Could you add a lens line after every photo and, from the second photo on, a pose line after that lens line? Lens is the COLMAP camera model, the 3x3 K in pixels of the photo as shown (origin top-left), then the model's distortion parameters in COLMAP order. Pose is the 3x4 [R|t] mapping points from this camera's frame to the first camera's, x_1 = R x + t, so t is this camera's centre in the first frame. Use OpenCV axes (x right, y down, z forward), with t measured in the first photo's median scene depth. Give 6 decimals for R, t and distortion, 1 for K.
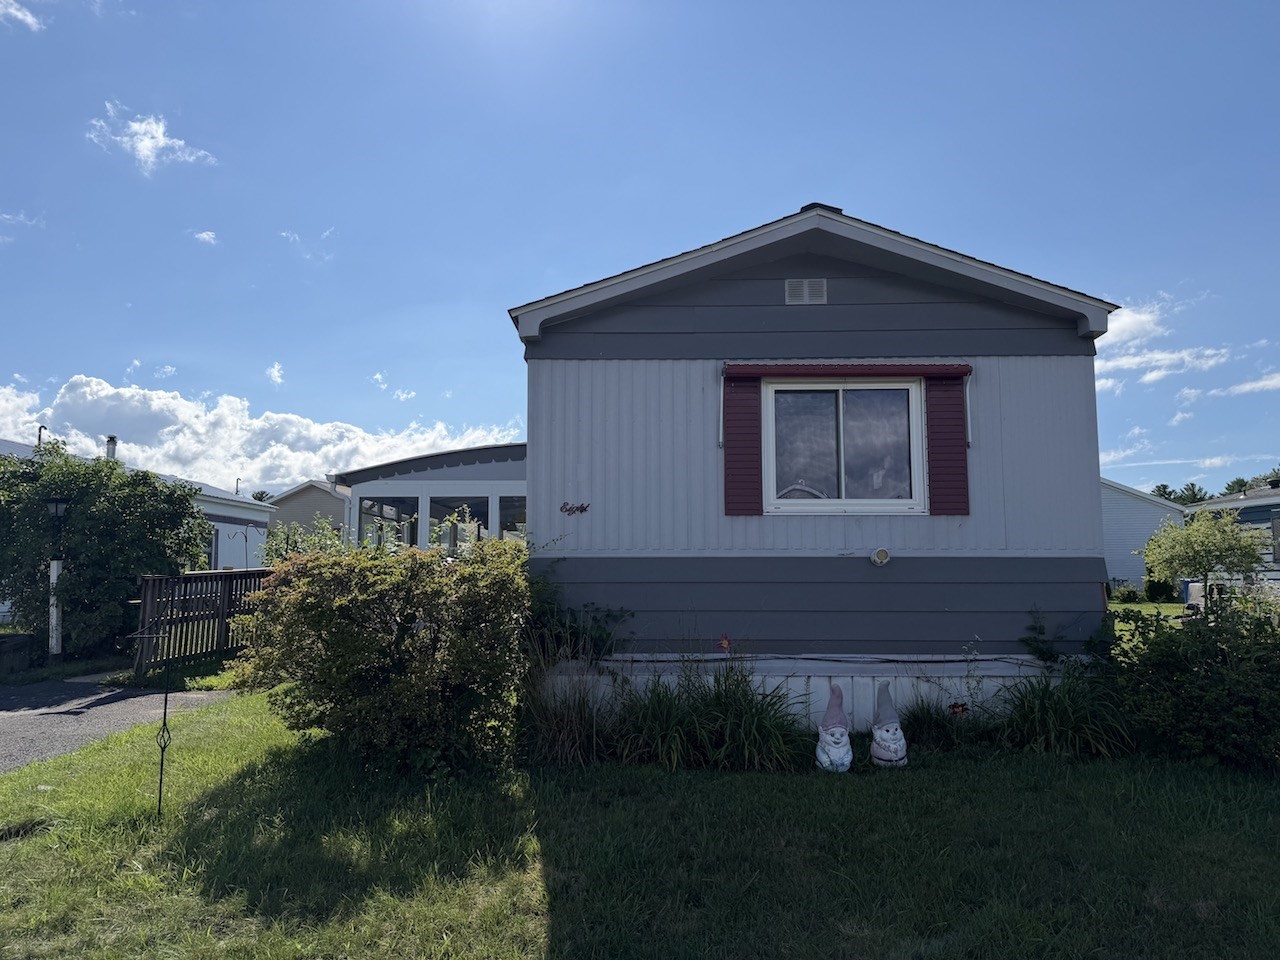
lens RADIAL K [[913.6, 0, 633.5], [0, 913.6, 481.2], [0, 0, 1]] dist [0.033570, -0.036196]
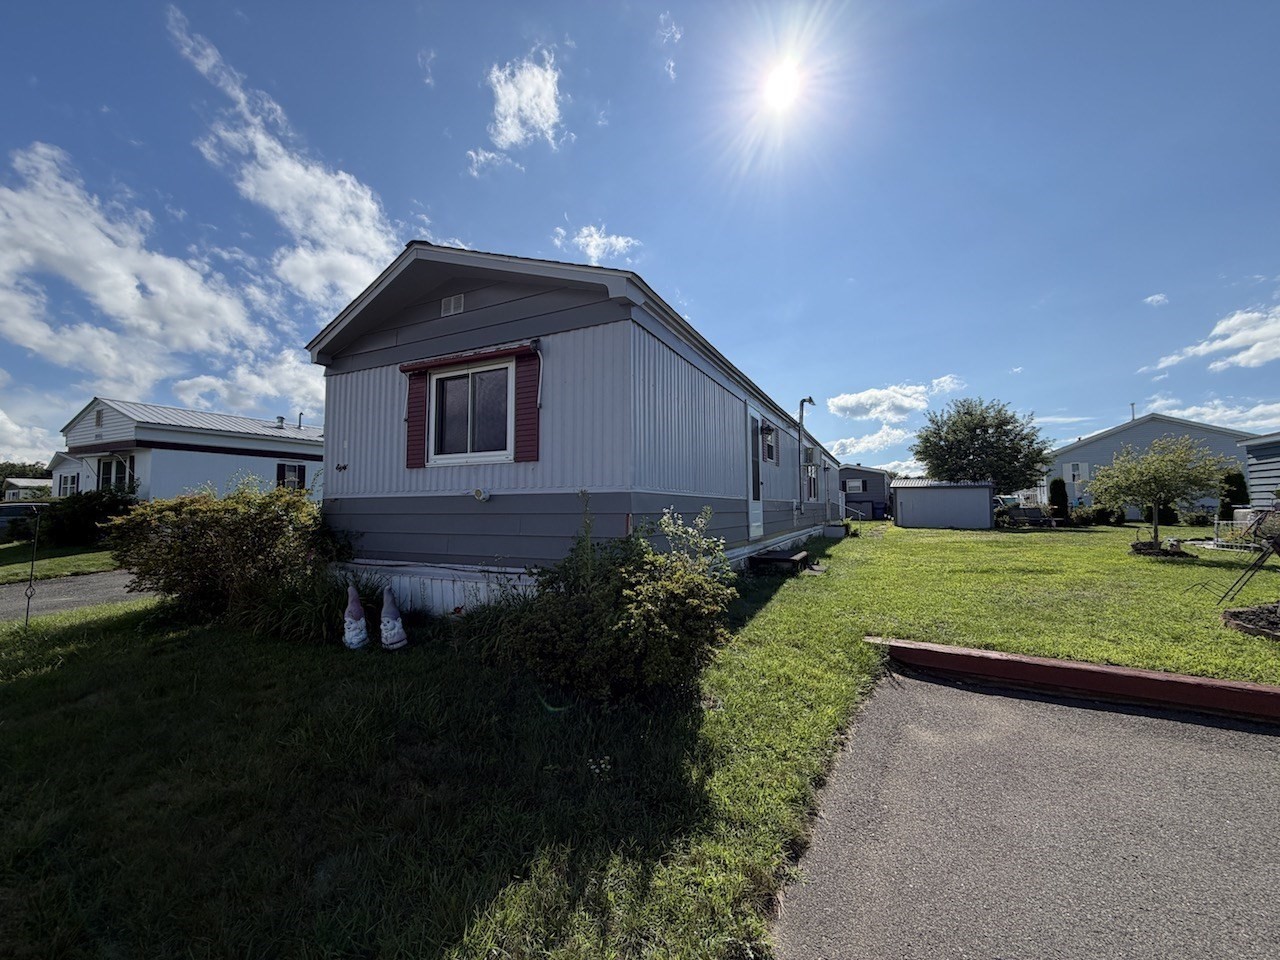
lens RADIAL K [[524.0, 0, 637.2], [0, 524.0, 477.2], [0, 0, 1]] dist [0.000867, -0.000272]
pose [[0.900507, -0.030839, -0.433746, 0.800931], [0.047824, 0.998455, 0.028300, 0.045557], [0.432203, -0.046228, 0.900591, 0.399052]]
